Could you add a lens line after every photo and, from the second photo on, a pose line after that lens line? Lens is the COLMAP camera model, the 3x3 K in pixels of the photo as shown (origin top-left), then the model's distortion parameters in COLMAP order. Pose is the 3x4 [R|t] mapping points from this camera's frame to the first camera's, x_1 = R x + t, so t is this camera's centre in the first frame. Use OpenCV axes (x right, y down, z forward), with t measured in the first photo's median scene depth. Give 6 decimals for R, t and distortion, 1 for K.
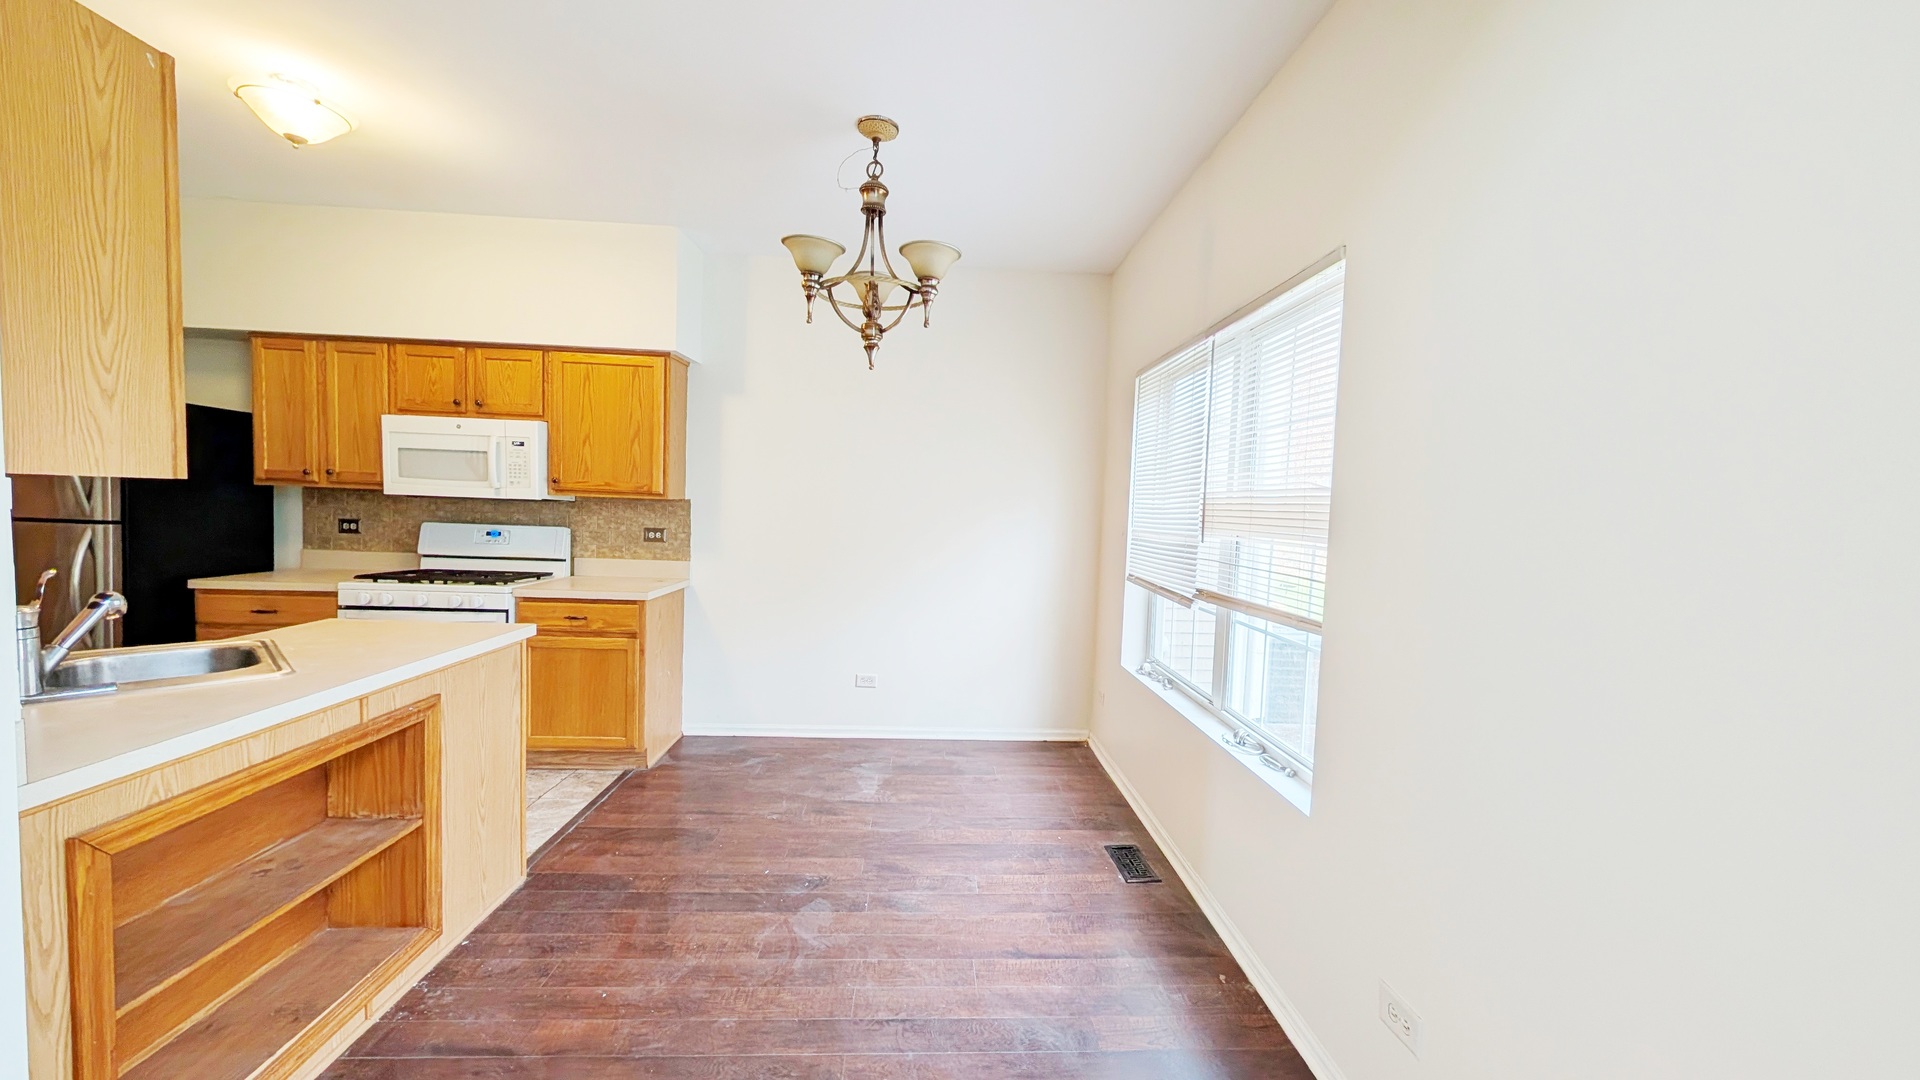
lens RADIAL K [[724.6, 0, 967.6], [0, 724.6, 544.3], [0, 0, 1]] dist [-0.000456, 0.001865]
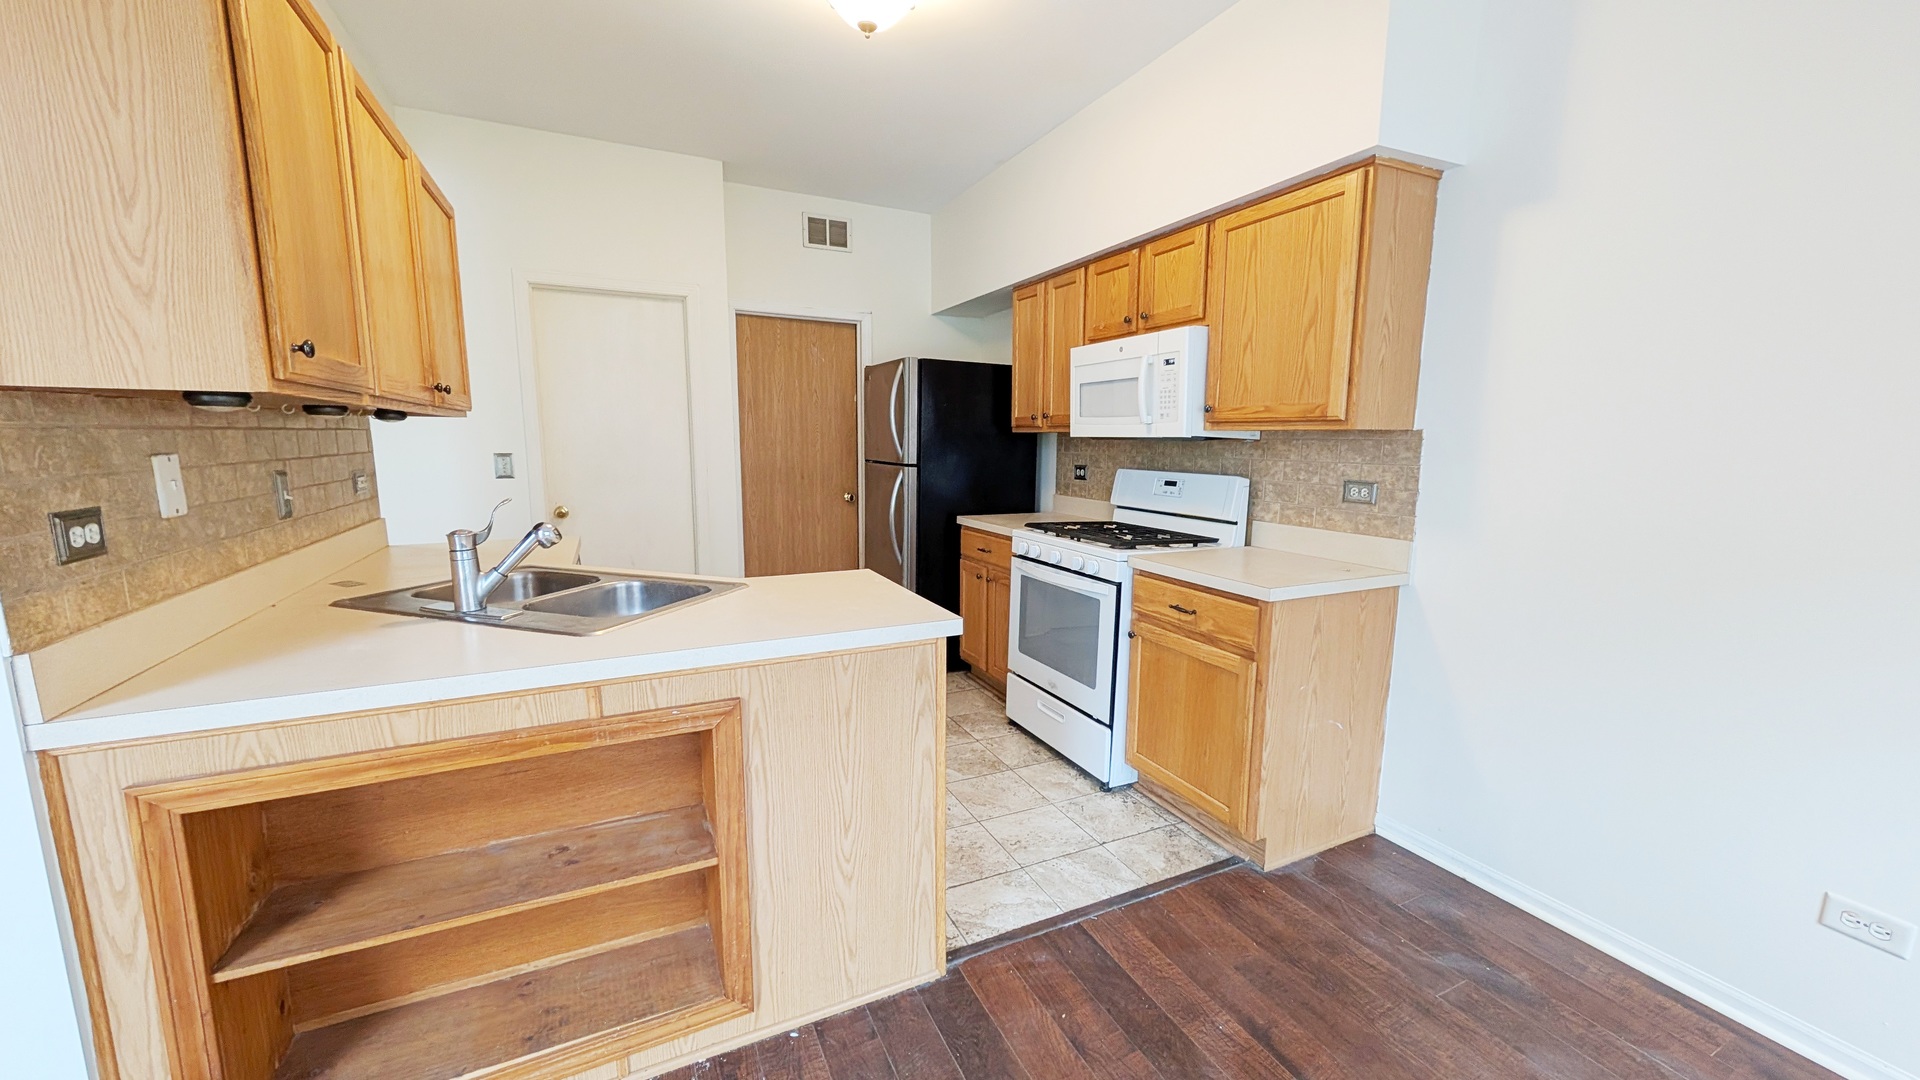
lens RADIAL K [[724.6, 0, 967.6], [0, 724.6, 544.3], [0, 0, 1]] dist [-0.000456, 0.001865]
pose [[0.385505, 0.100613, -0.917204, -0.001924], [-0.045114, 0.994904, 0.090175, -0.010626], [0.921602, 0.006616, 0.388080, 0.523058]]
